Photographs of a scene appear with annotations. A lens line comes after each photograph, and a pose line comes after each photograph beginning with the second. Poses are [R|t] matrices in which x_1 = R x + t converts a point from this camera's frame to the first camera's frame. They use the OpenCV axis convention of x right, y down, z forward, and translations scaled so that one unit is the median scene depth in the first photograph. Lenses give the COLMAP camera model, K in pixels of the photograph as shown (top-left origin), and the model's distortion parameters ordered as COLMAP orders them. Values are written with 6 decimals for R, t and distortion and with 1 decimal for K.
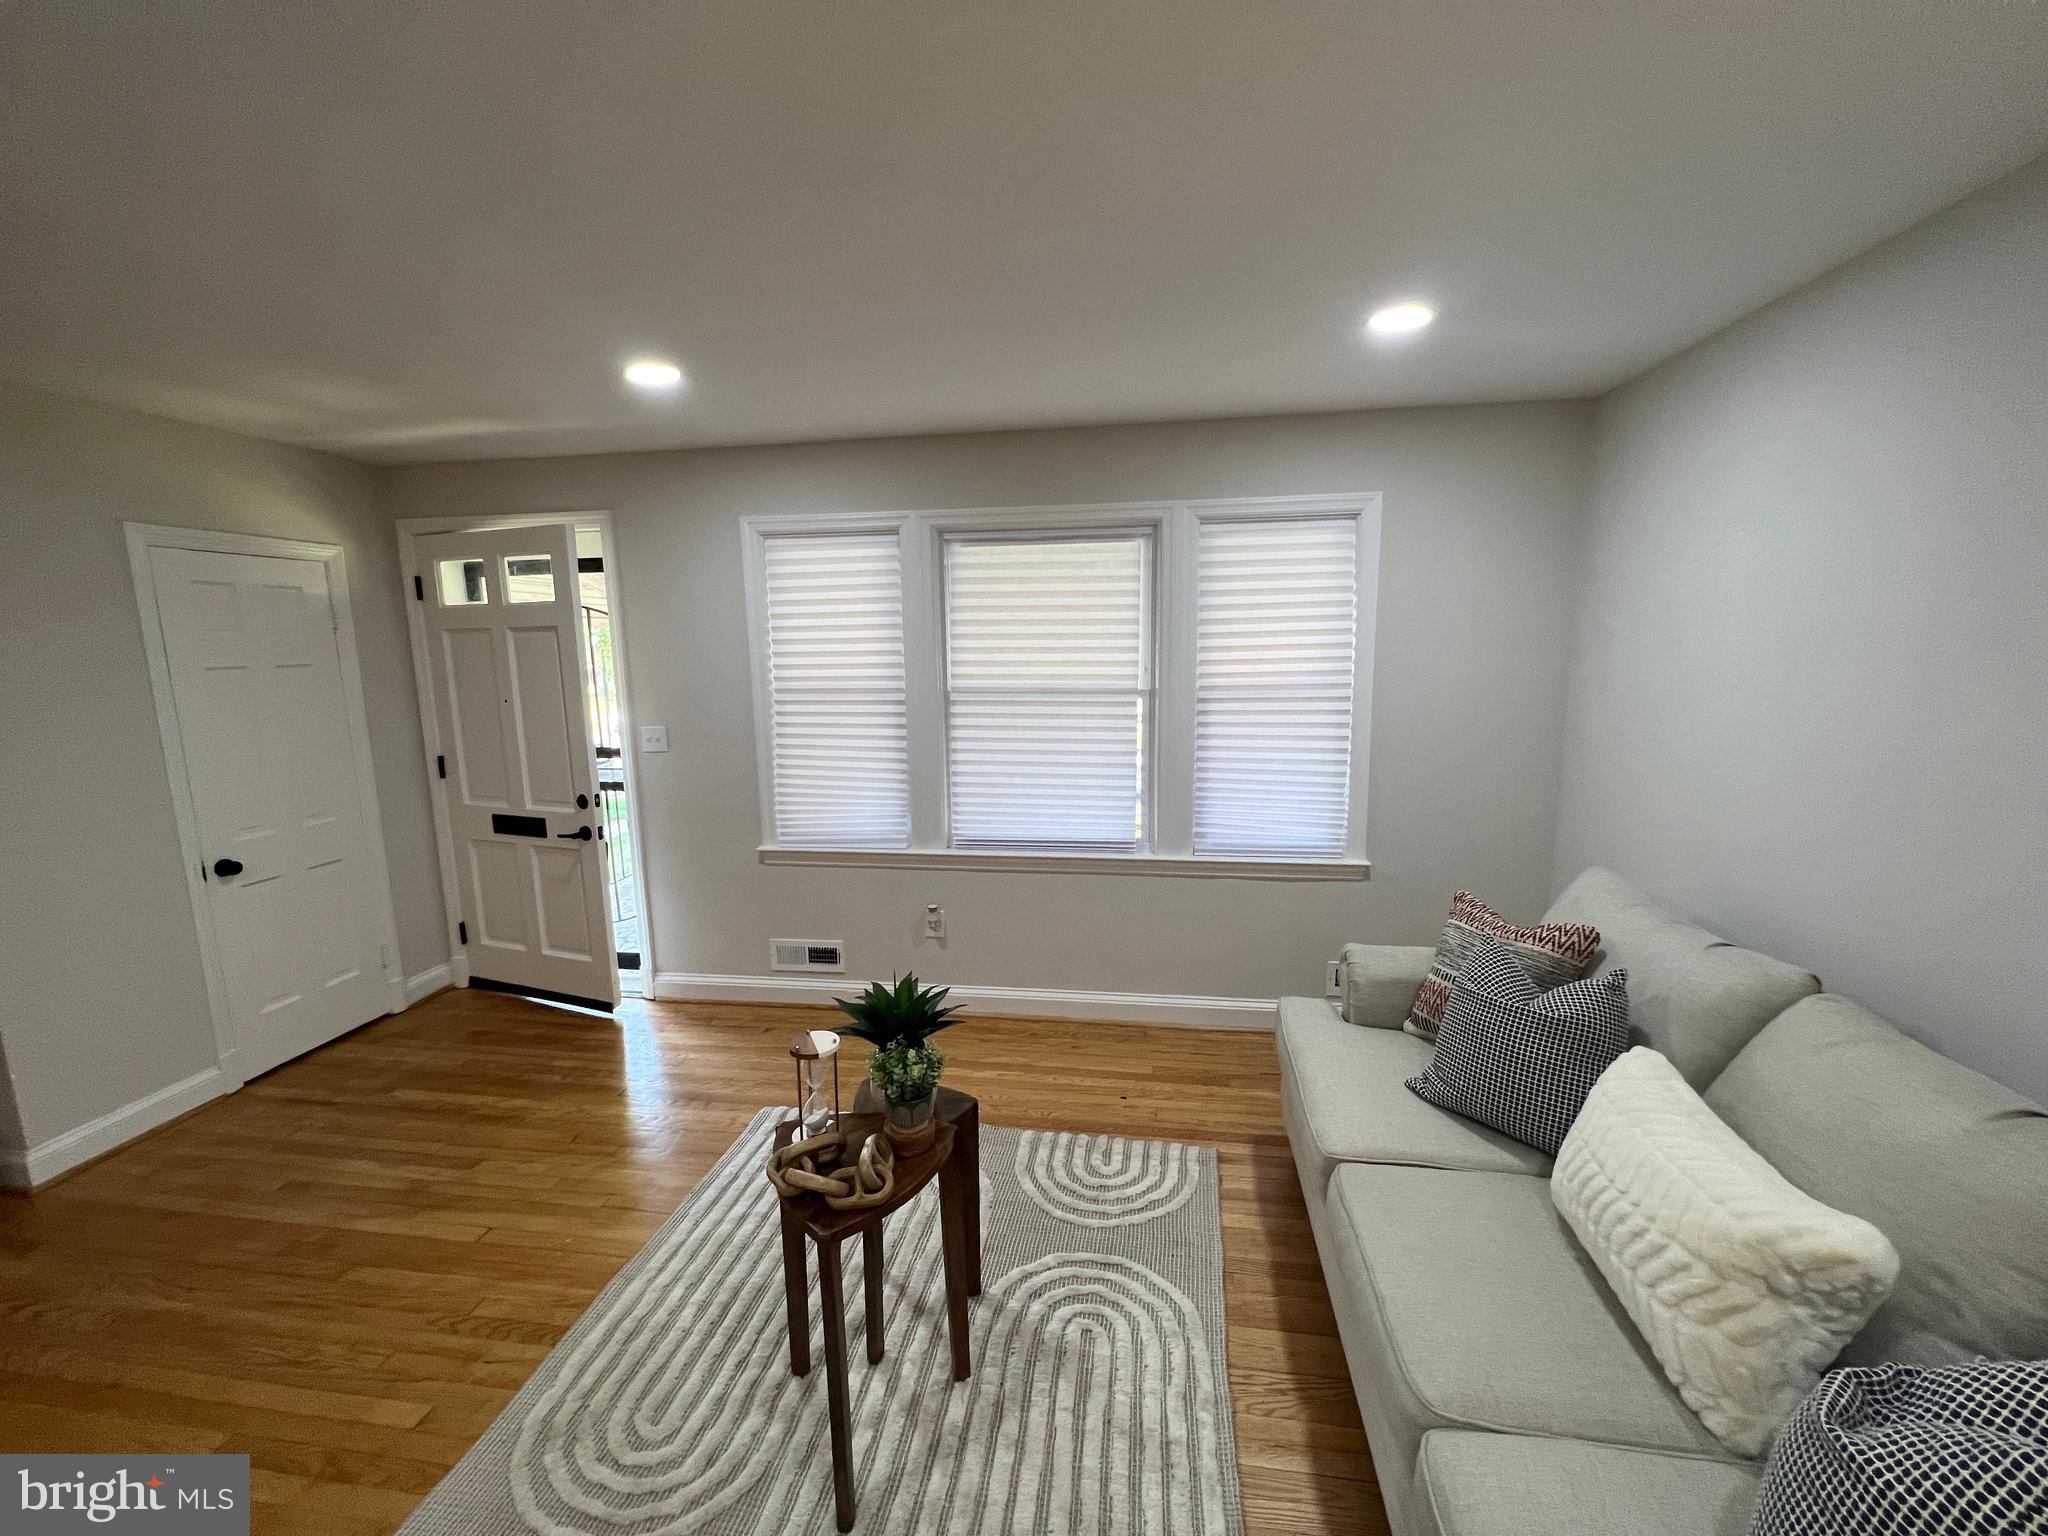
lens RADIAL K [[818.3, 0, 1028.7], [0, 818.3, 769.0], [0, 0, 1]] dist [0.001855, 0.000077]
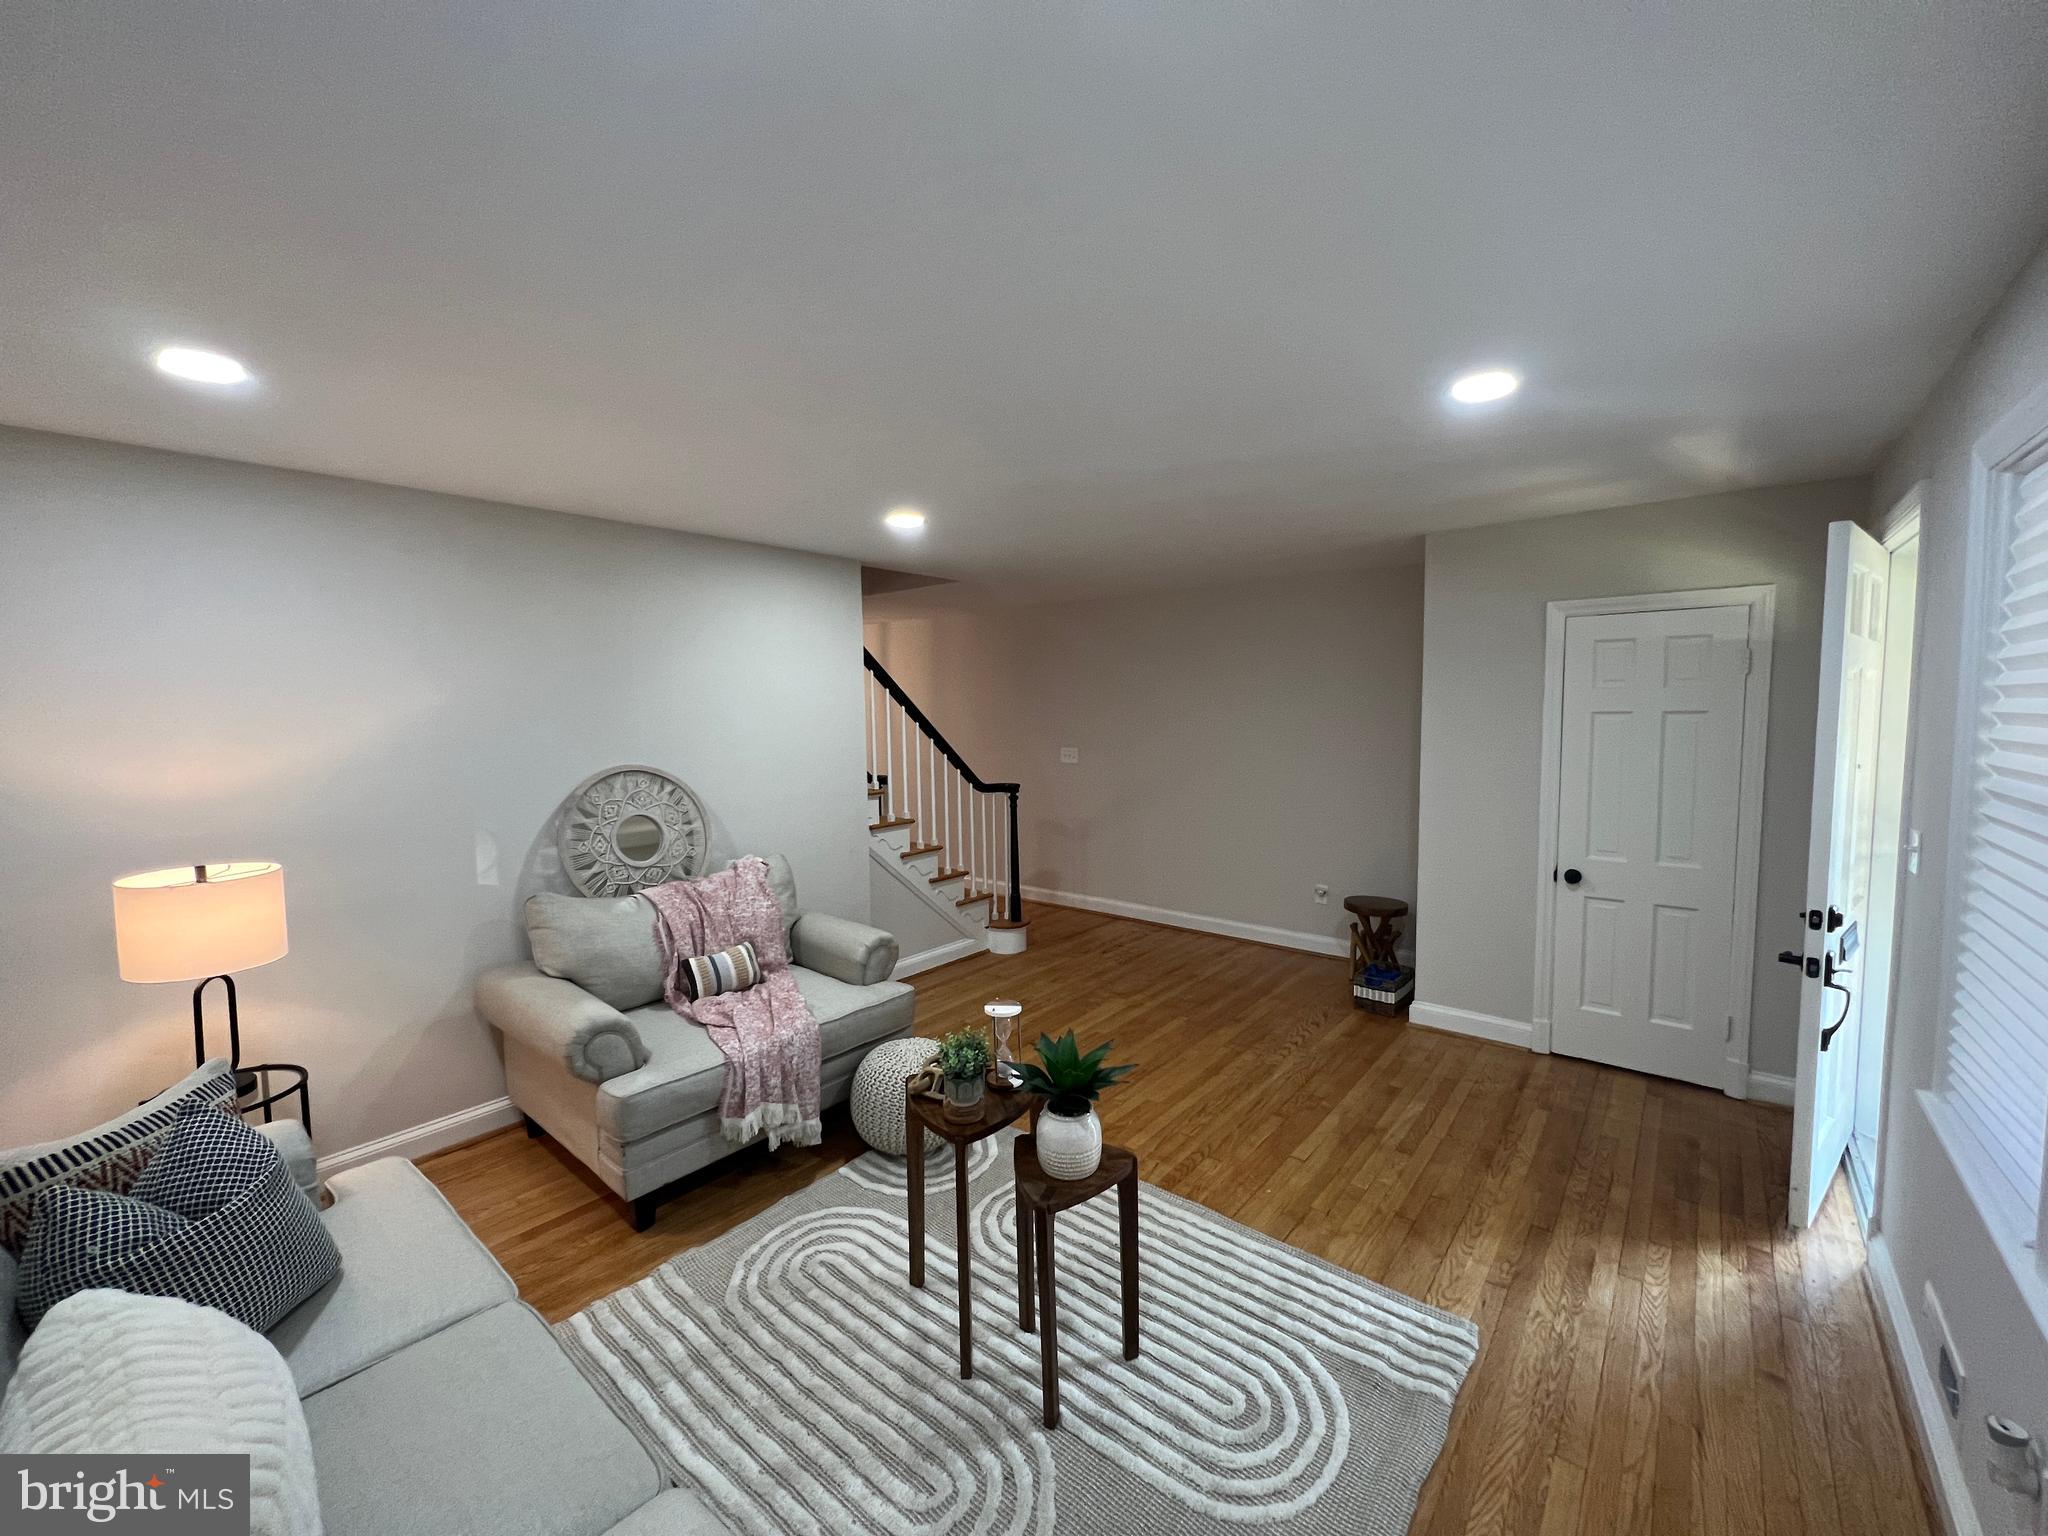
lens RADIAL K [[818.3, 0, 1028.7], [0, 818.3, 769.0], [0, 0, 1]] dist [0.001855, 0.000077]
pose [[-0.511124, 0.091166, -0.854658, 0.421714], [-0.109568, 0.979335, 0.169992, -0.143751], [0.852495, 0.180530, -0.490573, 0.830200]]
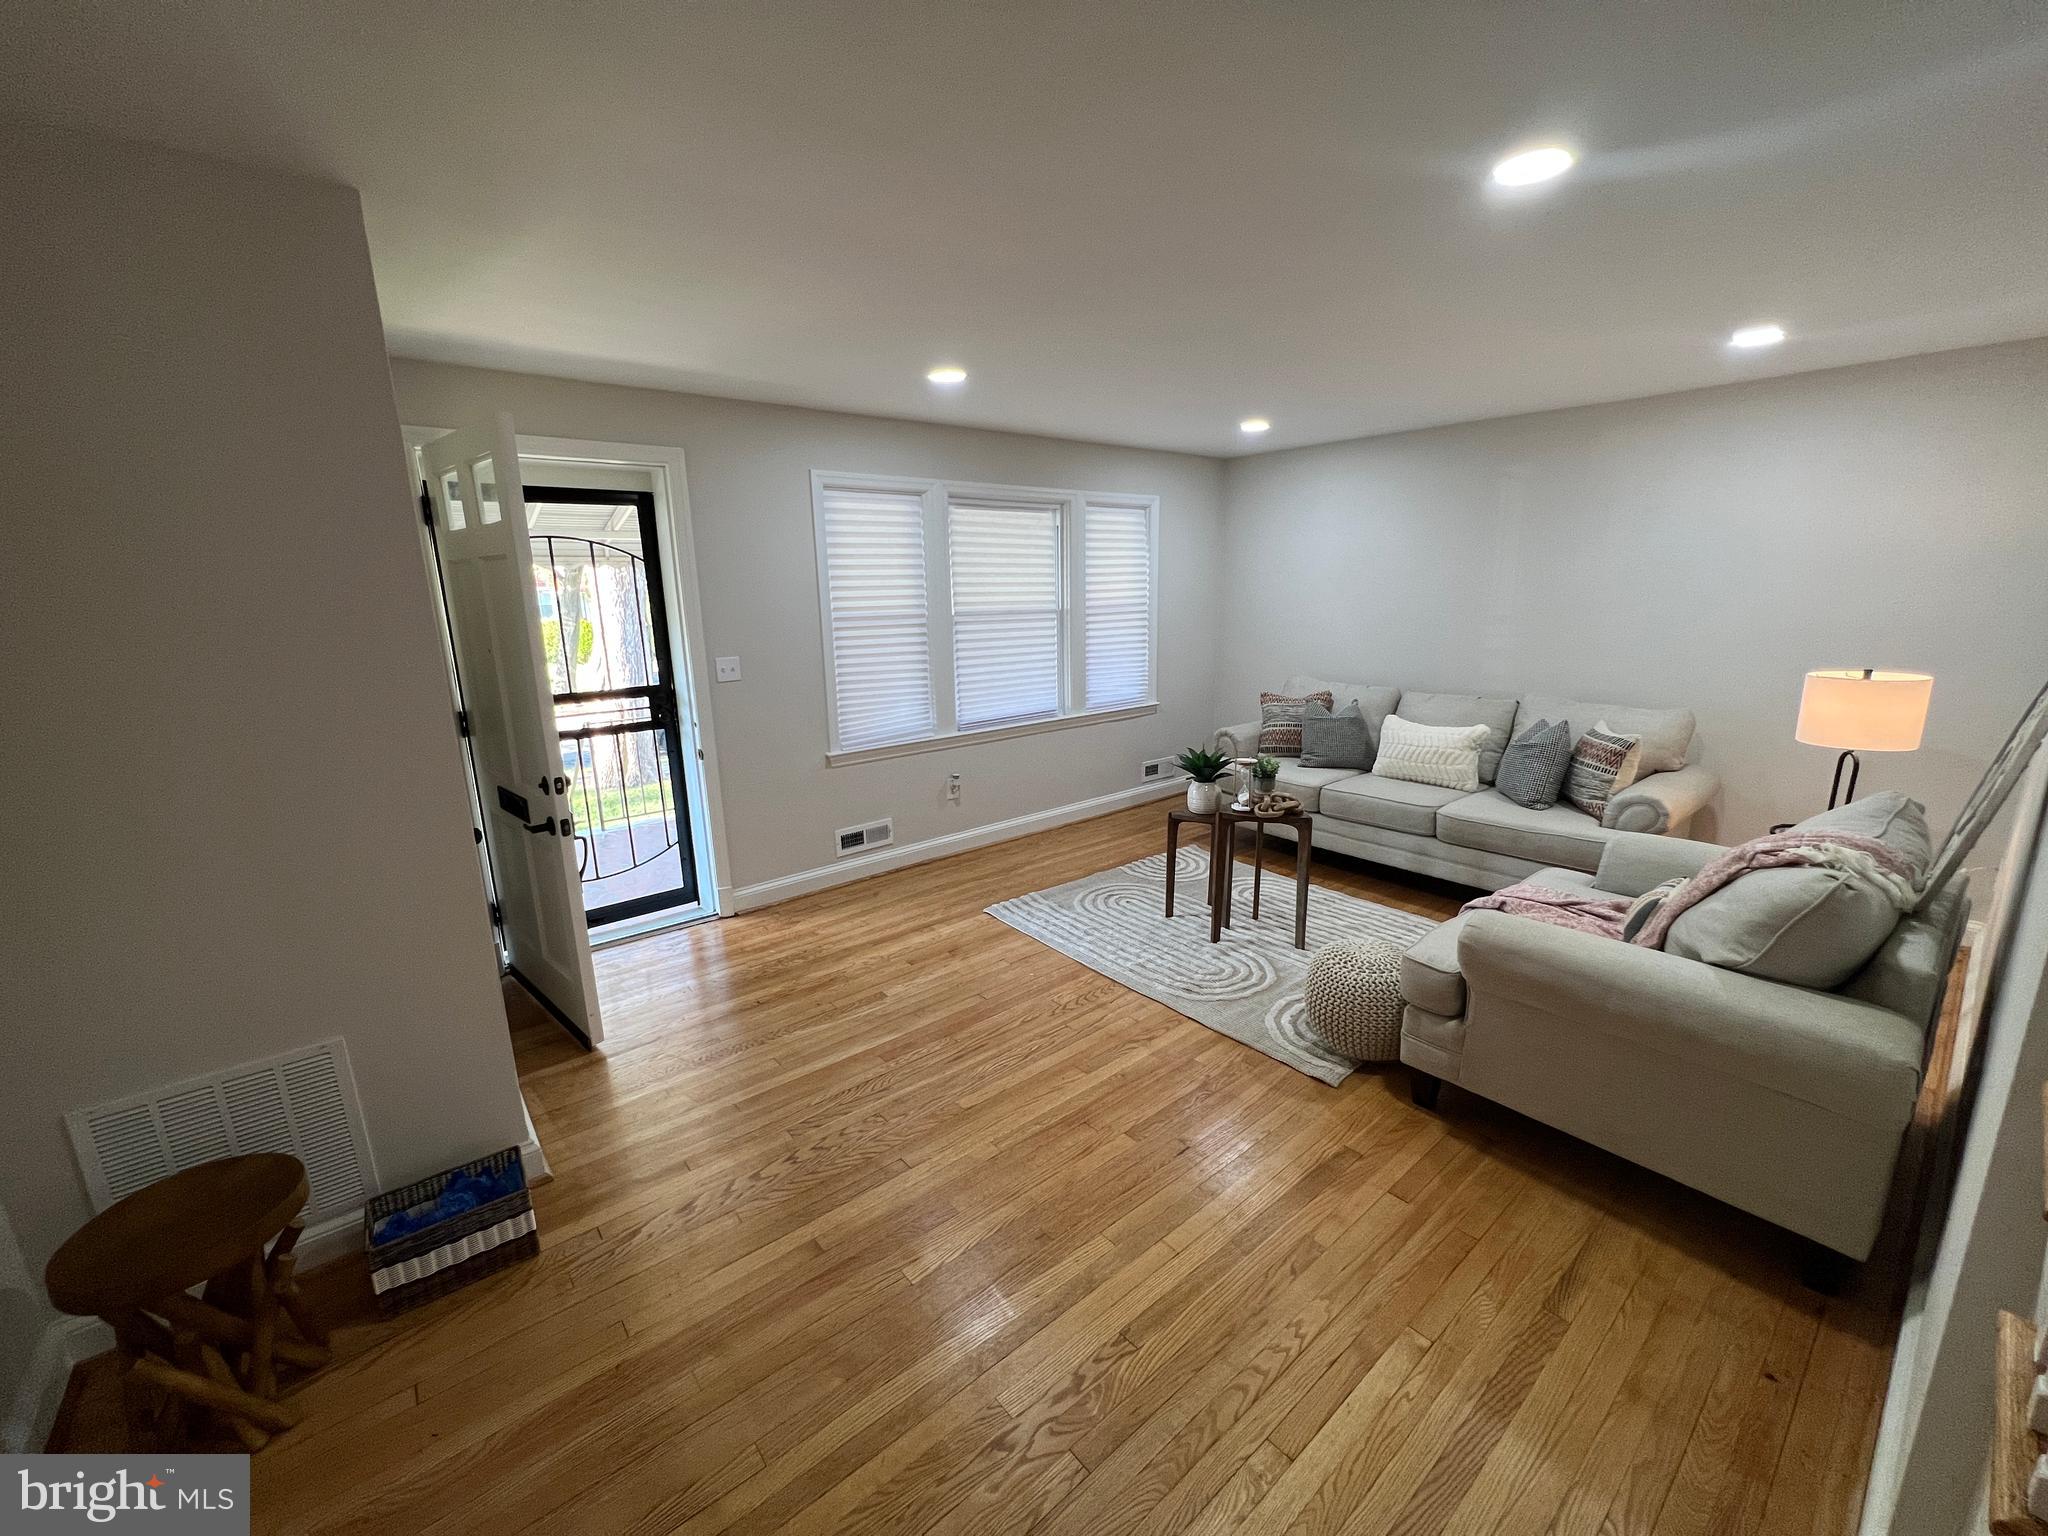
lens RADIAL K [[818.3, 0, 1028.7], [0, 818.3, 769.0], [0, 0, 1]] dist [0.001855, 0.000077]
pose [[0.665818, -0.163902, 0.727889, -1.131355], [0.120054, 0.986396, 0.112294, 0.021751], [-0.736392, 0.012618, 0.676437, -0.015436]]
